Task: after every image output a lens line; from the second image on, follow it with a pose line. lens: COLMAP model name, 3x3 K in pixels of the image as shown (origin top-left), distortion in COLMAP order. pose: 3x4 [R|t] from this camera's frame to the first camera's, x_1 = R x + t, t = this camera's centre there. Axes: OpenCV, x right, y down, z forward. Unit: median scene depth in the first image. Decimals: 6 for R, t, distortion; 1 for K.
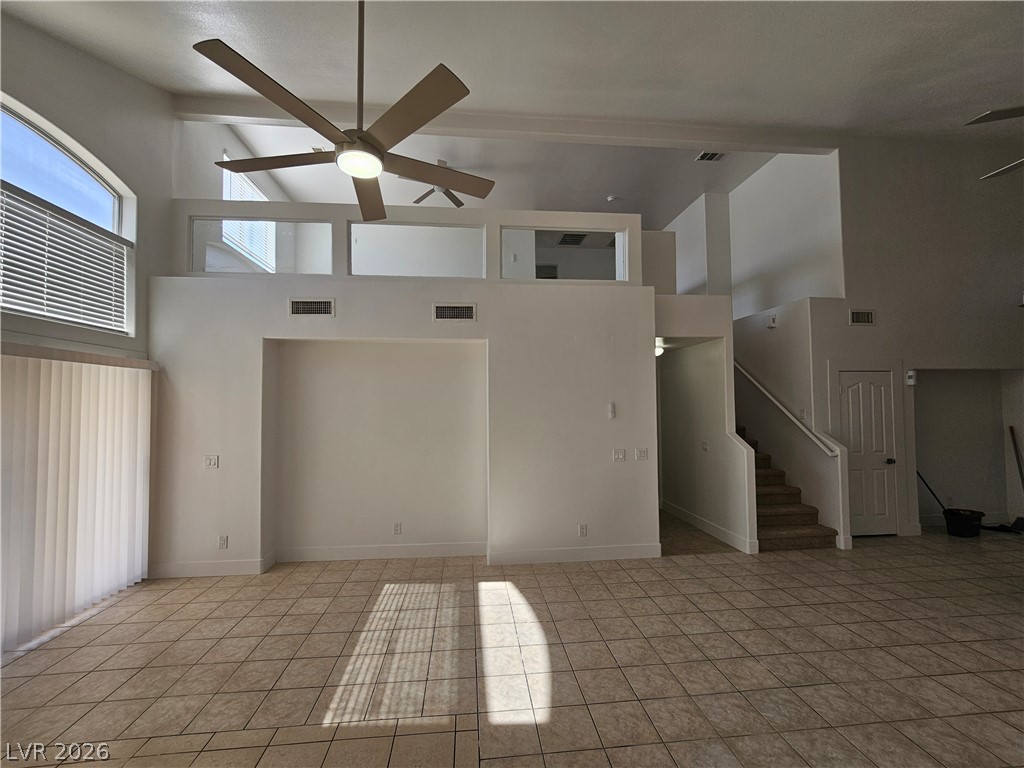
lens RADIAL K [[421.9, 0, 508.3], [0, 421.9, 389.5], [0, 0, 1]] dist [-0.008010, 0.004528]
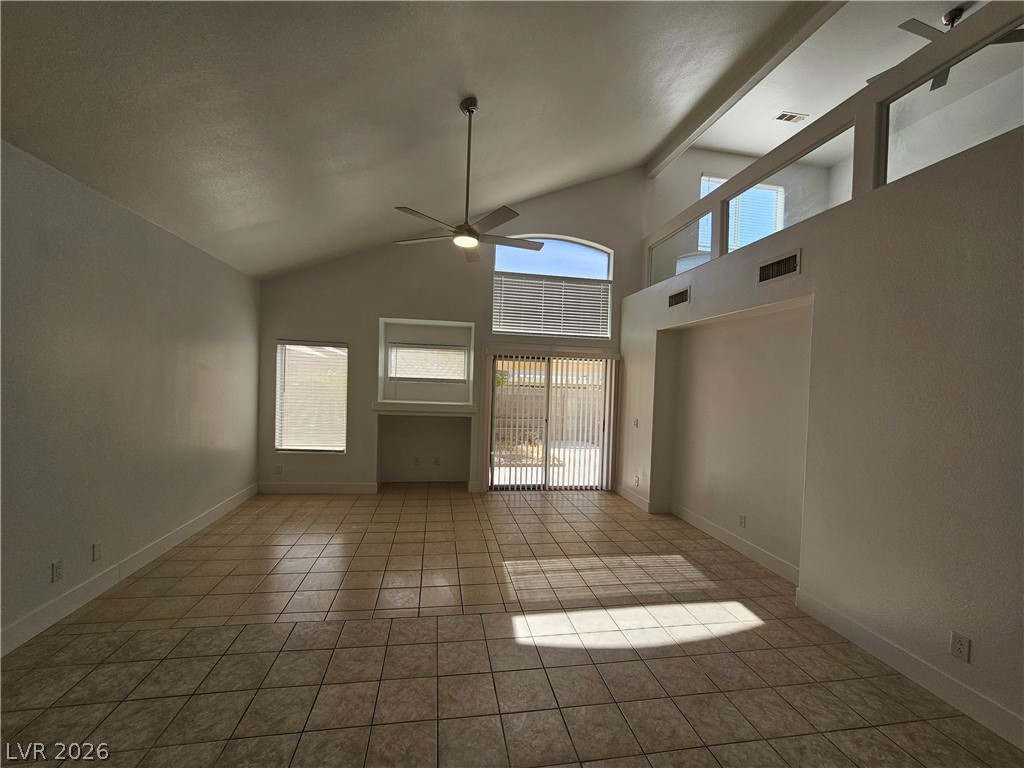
lens RADIAL K [[421.9, 0, 508.3], [0, 421.9, 389.5], [0, 0, 1]] dist [-0.008010, 0.004528]
pose [[0.073971, 0.025968, -0.996922, 0.815128], [-0.002693, 0.999662, 0.025839, 0.030537], [0.997257, 0.000774, 0.074016, 0.575851]]
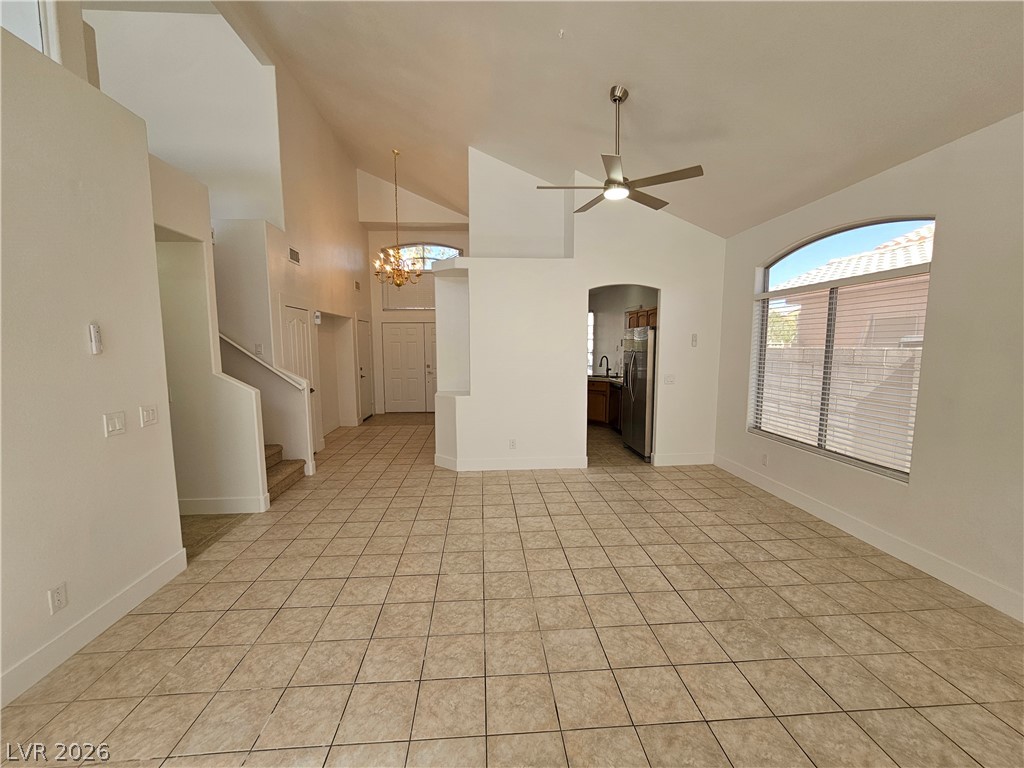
lens RADIAL K [[421.9, 0, 508.3], [0, 421.9, 389.5], [0, 0, 1]] dist [-0.008010, 0.004528]
pose [[0.030252, -0.094494, 0.995066, -0.321391], [-0.030113, 0.994983, 0.095401, 0.065471], [-0.999089, -0.032851, 0.027255, 0.662772]]
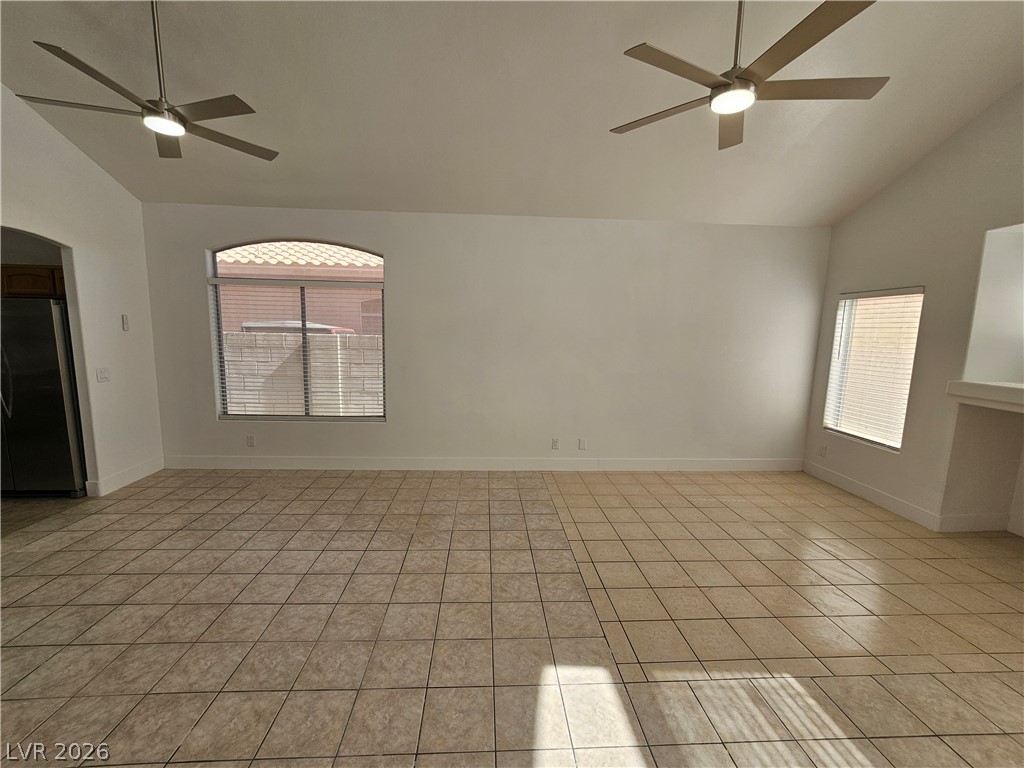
lens RADIAL K [[421.9, 0, 508.3], [0, 421.9, 389.5], [0, 0, 1]] dist [-0.008010, 0.004528]
pose [[-0.999100, -0.020085, 0.037353, 0.096145], [-0.016220, 0.994750, 0.101044, 0.063226], [-0.039187, 0.100347, -0.994180, 1.207786]]
